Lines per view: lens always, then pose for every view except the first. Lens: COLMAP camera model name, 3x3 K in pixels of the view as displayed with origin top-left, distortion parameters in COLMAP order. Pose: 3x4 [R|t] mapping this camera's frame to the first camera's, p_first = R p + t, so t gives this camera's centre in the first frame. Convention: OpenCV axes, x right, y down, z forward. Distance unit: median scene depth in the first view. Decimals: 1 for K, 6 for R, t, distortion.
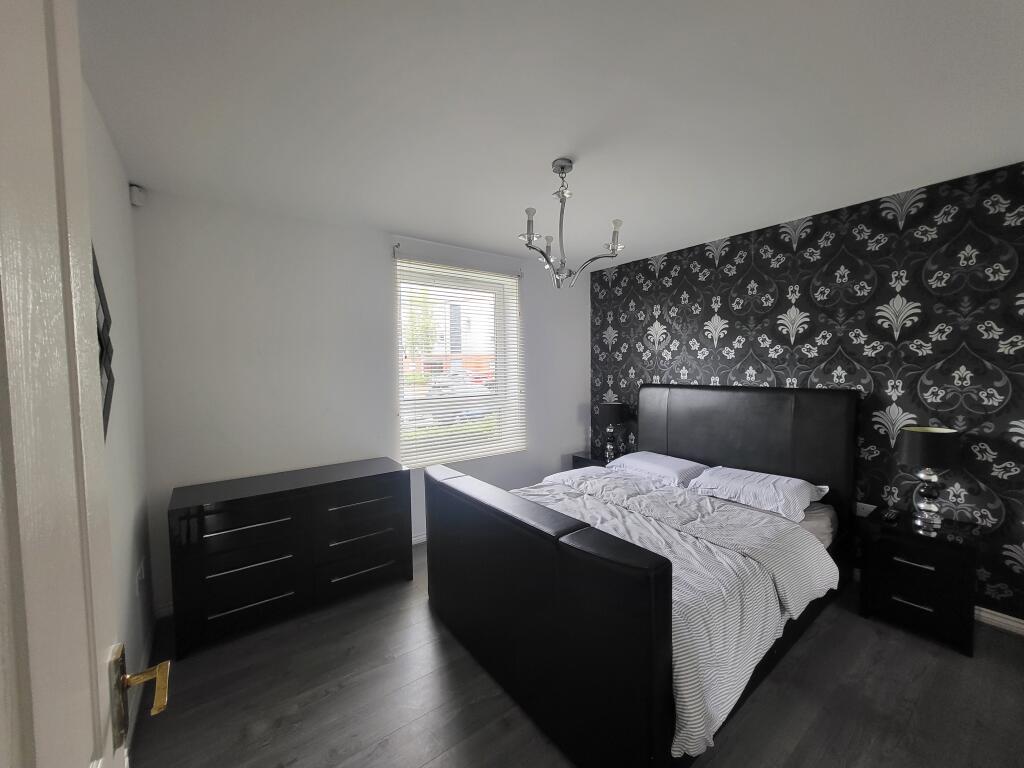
lens RADIAL K [[372.2, 0, 518.5], [0, 372.2, 381.1], [0, 0, 1]] dist [-0.001940, -0.000090]
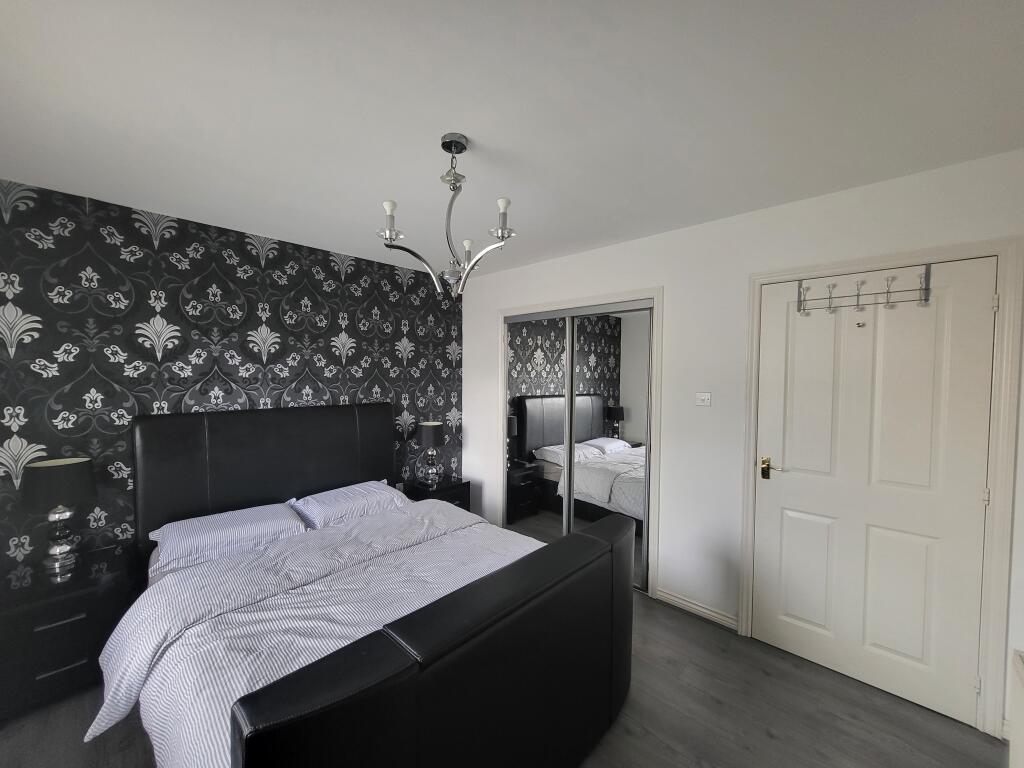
lens RADIAL K [[409.5, 0, 518.5], [0, 409.5, 394.7], [0, 0, 1]] dist [-0.011126, -0.000033]
pose [[-0.153614, -0.024081, 0.987837, -0.399143], [0.050530, 0.998204, 0.032192, -0.017737], [-0.986838, 0.054861, -0.152122, 0.490133]]
